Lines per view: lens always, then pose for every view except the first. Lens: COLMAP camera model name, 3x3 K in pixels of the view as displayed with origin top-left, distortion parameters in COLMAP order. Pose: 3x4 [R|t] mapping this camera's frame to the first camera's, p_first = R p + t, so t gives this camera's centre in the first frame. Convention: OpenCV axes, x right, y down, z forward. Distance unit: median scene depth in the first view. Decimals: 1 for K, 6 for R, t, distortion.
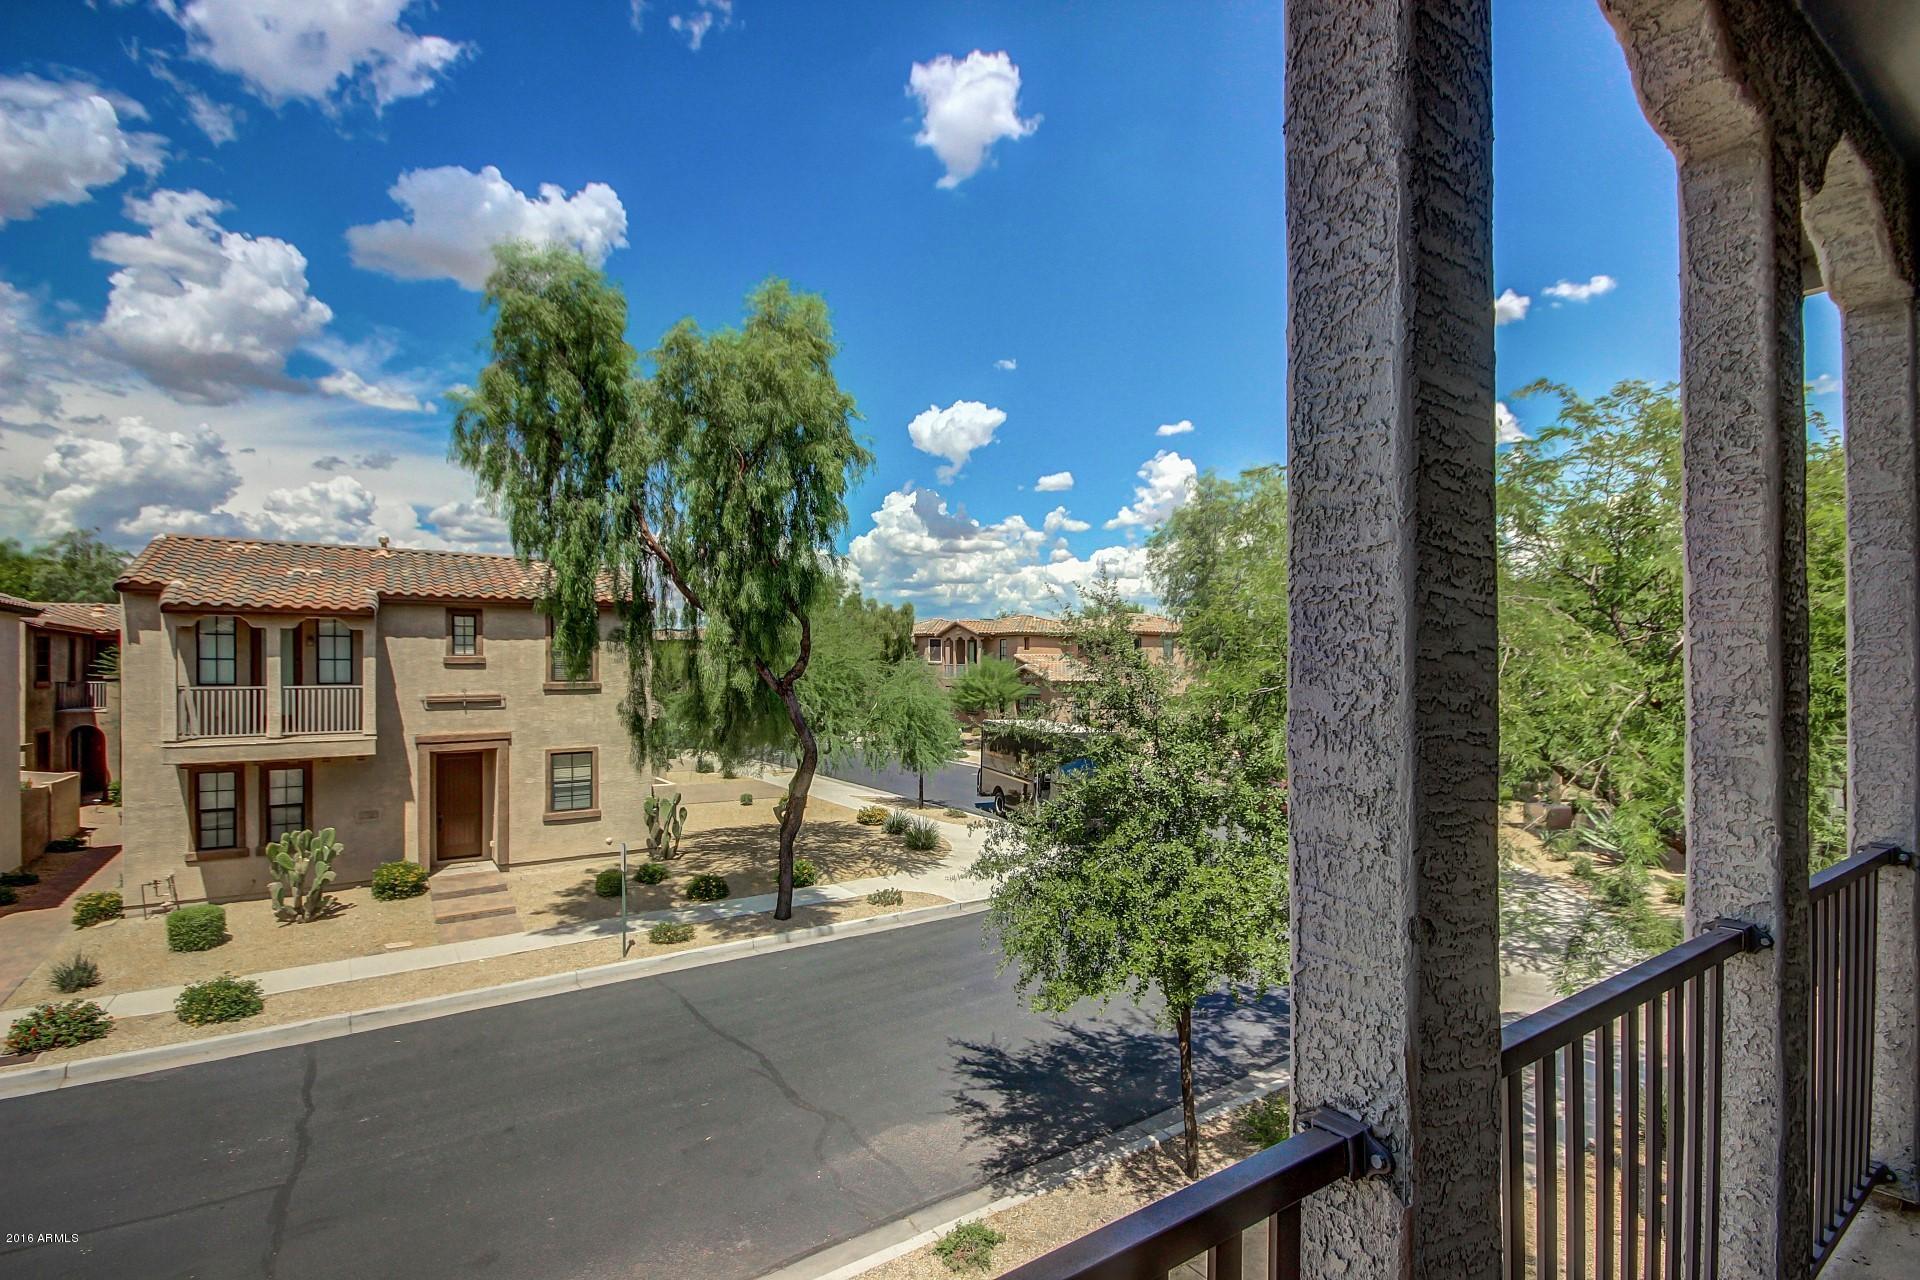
lens RADIAL K [[903.4, 0, 950.3], [0, 903.4, 665.3], [0, 0, 1]] dist [0.011711, -0.014099]
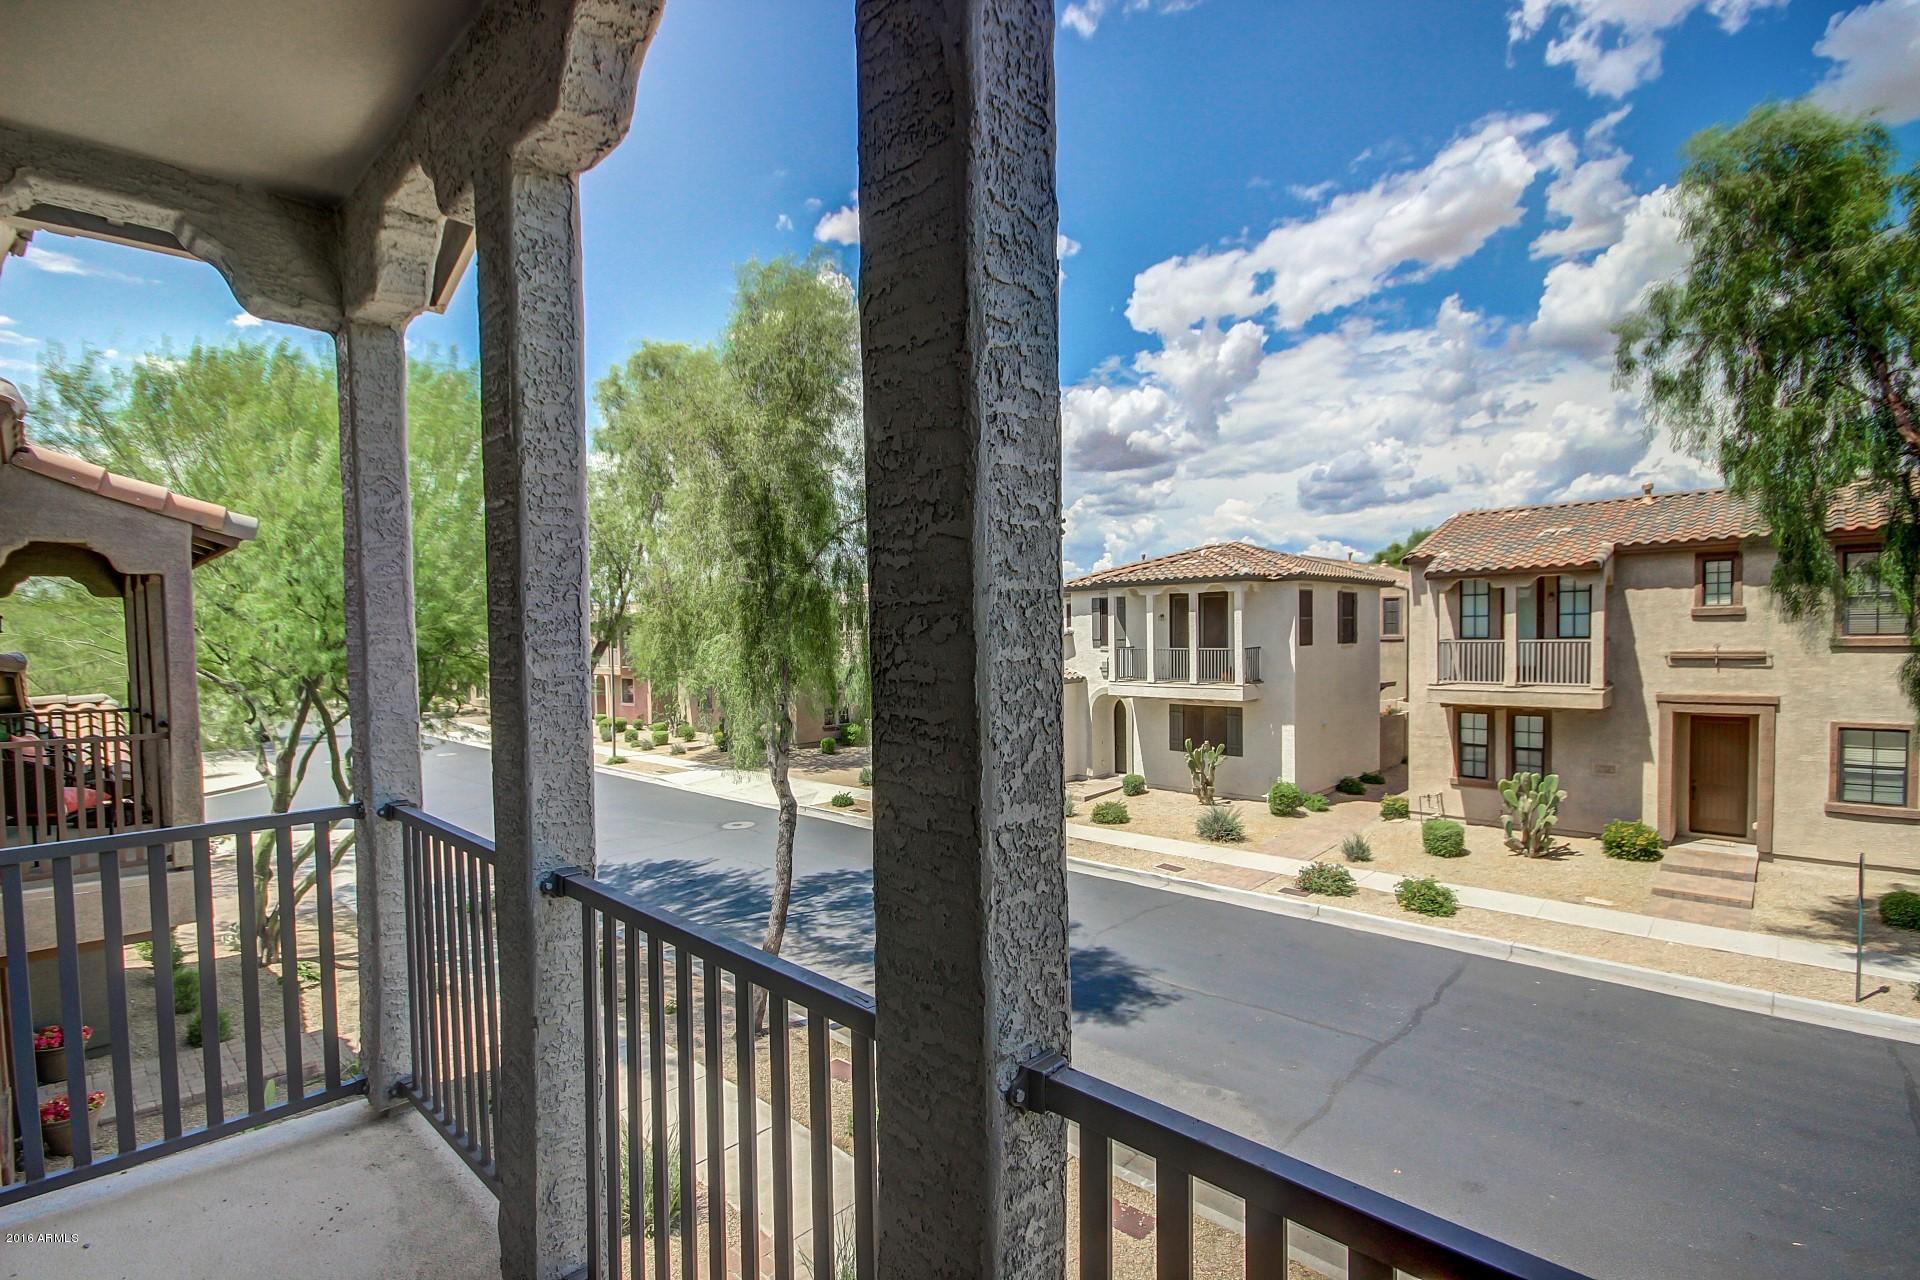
lens RADIAL K [[903.4, 0, 950.3], [0, 903.4, 665.3], [0, 0, 1]] dist [0.011711, -0.014099]
pose [[0.186645, 0.034861, -0.981809, 0.206306], [0.021271, 0.998993, 0.039514, -0.004120], [0.982197, -0.028259, 0.185716, 0.113950]]
